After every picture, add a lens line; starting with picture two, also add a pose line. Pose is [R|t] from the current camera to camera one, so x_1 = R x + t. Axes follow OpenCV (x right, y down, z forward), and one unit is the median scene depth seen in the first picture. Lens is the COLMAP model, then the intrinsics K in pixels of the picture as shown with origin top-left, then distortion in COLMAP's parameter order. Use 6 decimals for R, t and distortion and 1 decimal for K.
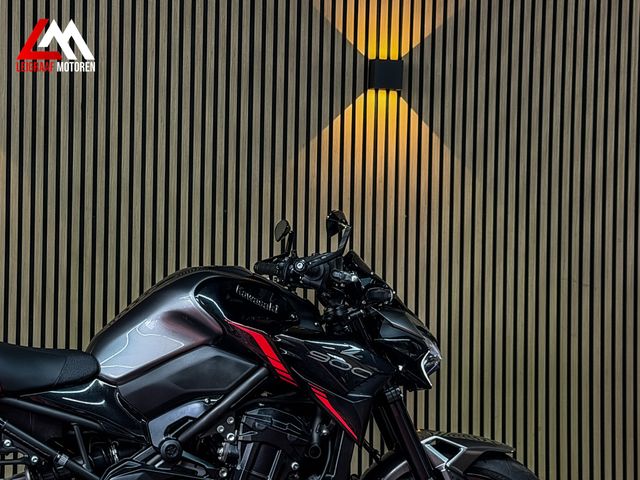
lens RADIAL K [[1448.5, 0, 325.7], [0, 1448.5, 243.2], [0, 0, 1]] dist [0.129802, 0.000000]
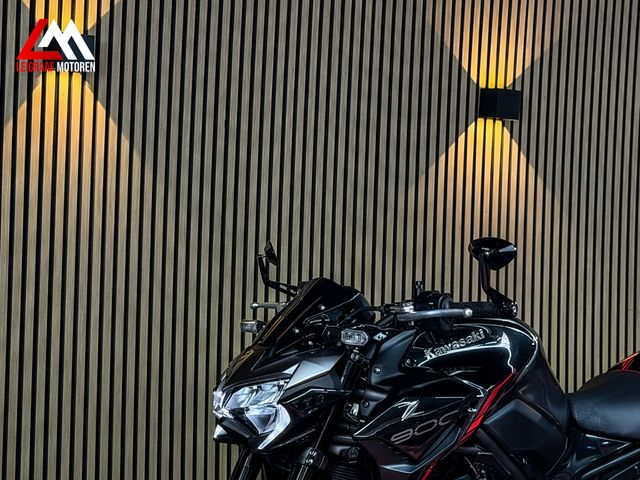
lens RADIAL K [[1448.5, 0, 322.1], [0, 1448.5, 243.7], [0, 0, 1]] dist [0.129802, 0.000000]
pose [[0.937861, 0.018597, 0.346512, -0.546448], [-0.017308, 0.999827, -0.006814, -0.015493], [-0.346579, 0.000393, 0.938021, 0.141979]]
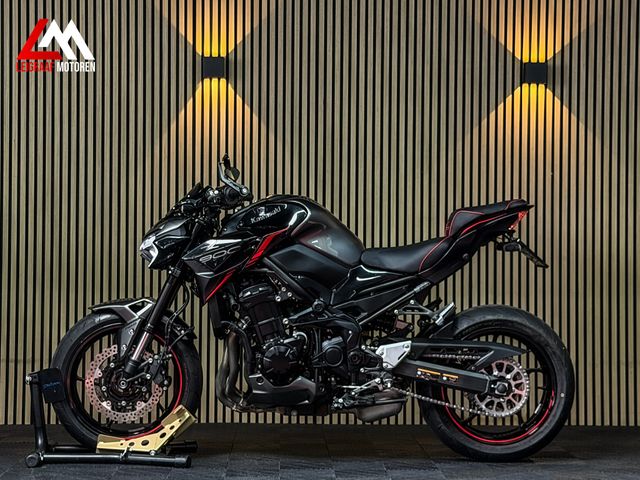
lens RADIAL K [[1448.5, 0, 322.8], [0, 1448.5, 231.2], [0, 0, 1]] dist [0.129802, 0.000000]
pose [[0.983461, -0.010542, -0.180815, 0.121443], [0.009197, 0.999923, -0.008272, 0.062517], [0.180889, 0.006472, 0.983482, -0.562775]]
